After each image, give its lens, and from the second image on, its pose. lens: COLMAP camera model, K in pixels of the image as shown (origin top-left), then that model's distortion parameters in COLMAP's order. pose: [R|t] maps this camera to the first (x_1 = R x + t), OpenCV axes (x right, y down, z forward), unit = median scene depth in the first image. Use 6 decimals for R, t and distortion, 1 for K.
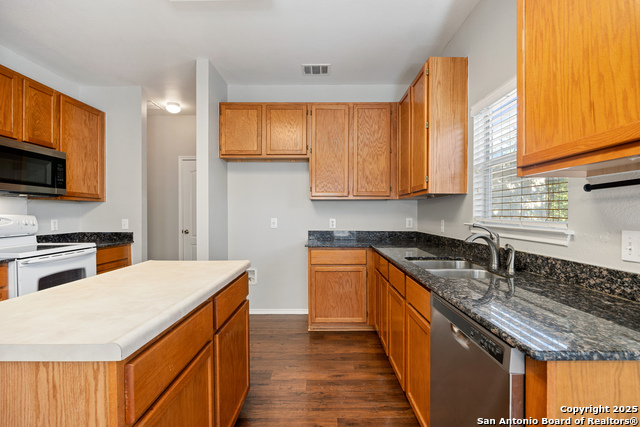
lens RADIAL K [[306.0, 0, 320.0], [0, 306.0, 213.5], [0, 0, 1]] dist [-0.001267, -0.000095]
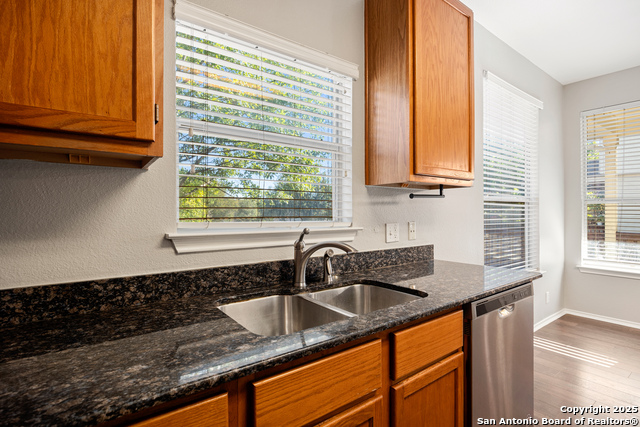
lens RADIAL K [[315.8, 0, 320.0], [0, 315.8, 213.5], [0, 0, 1]] dist [-0.005176, -0.000630]
pose [[-0.608655, 0.001686, 0.793433, -0.034239], [0.004395, 0.999990, 0.001247, -0.000242], [-0.793422, 0.004246, -0.608657, 0.840865]]
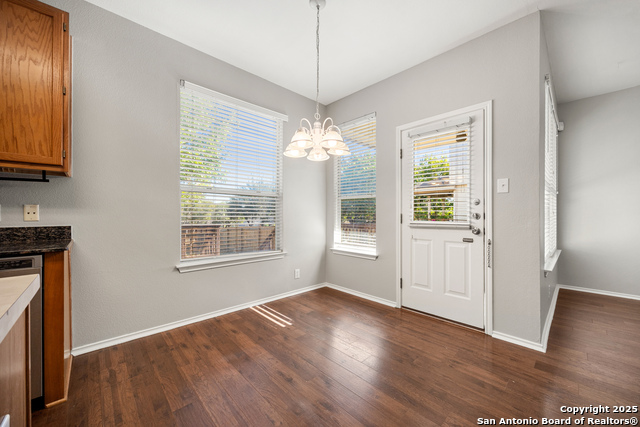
lens RADIAL K [[245.6, 0, 320.0], [0, 245.6, 213.5], [0, 0, 1]] dist [-0.000290, 0.000000]
pose [[-0.692209, 0.003319, 0.721690, -0.488303], [0.000603, 0.999992, -0.004020, 0.041694], [-0.721697, -0.002347, -0.692205, 0.203162]]
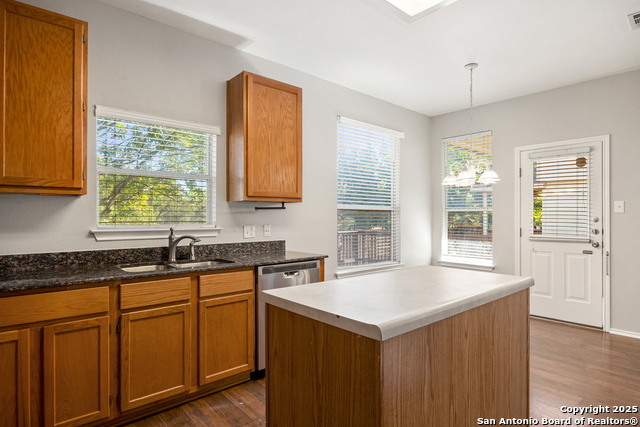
lens RADIAL K [[354.4, 0, 319.2], [0, 354.4, 215.5], [0, 0, 1]] dist [0.000623, -0.000085]
pose [[-0.665718, 0.003261, 0.746197, -0.564518], [0.001159, 0.999994, -0.003335, -0.006722], [-0.746203, -0.001356, -0.665717, 0.905473]]
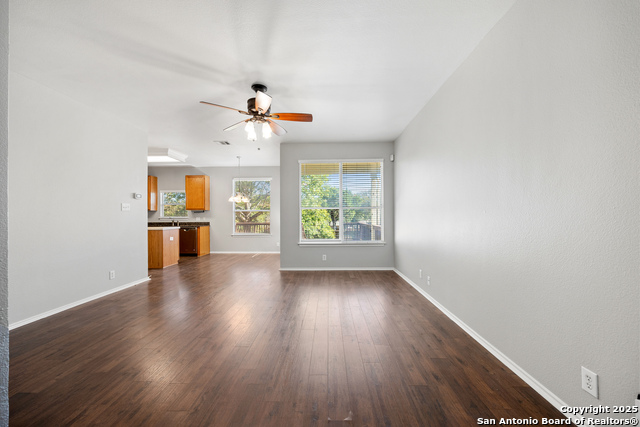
lens RADIAL K [[253.8, 0, 324.2], [0, 253.8, 212.5], [0, 0, 1]] dist [-0.000376, -0.000003]
pose [[0.022423, 0.014355, 0.999646, -2.195239], [0.008965, 0.999854, -0.014560, 0.020252], [-0.999708, 0.009288, 0.022291, -0.996745]]
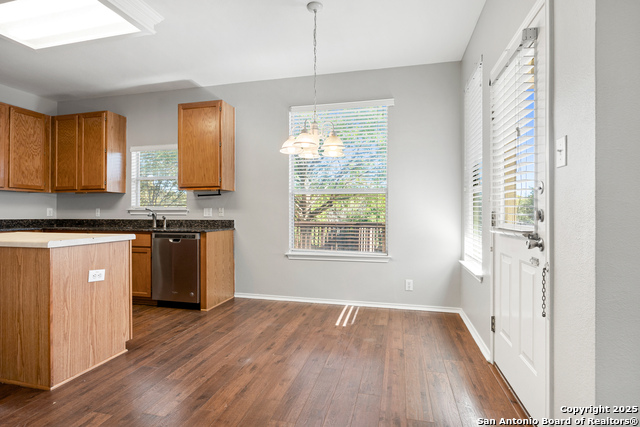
lens RADIAL K [[319.4, 0, 320.0], [0, 319.4, 213.5], [0, 0, 1]] dist [-0.006401, -0.000935]
pose [[0.231860, 0.001497, 0.972748, -0.835325], [-0.000316, 0.999999, -0.001464, 0.044294], [-0.972749, 0.000032, 0.231861, -0.422687]]
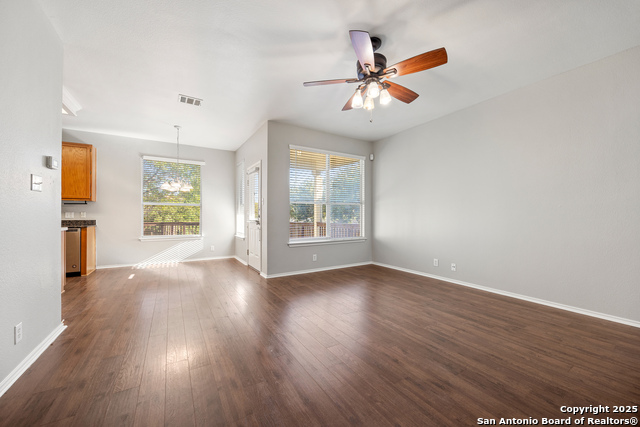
lens RADIAL K [[245.6, 0, 320.0], [0, 245.6, 213.5], [0, 0, 1]] dist [-0.000290, 0.000000]
pose [[-0.528811, 0.010032, 0.848680, -1.749851], [0.002631, 0.999945, -0.010181, 0.047618], [-0.848735, -0.003151, -0.528808, -0.162530]]
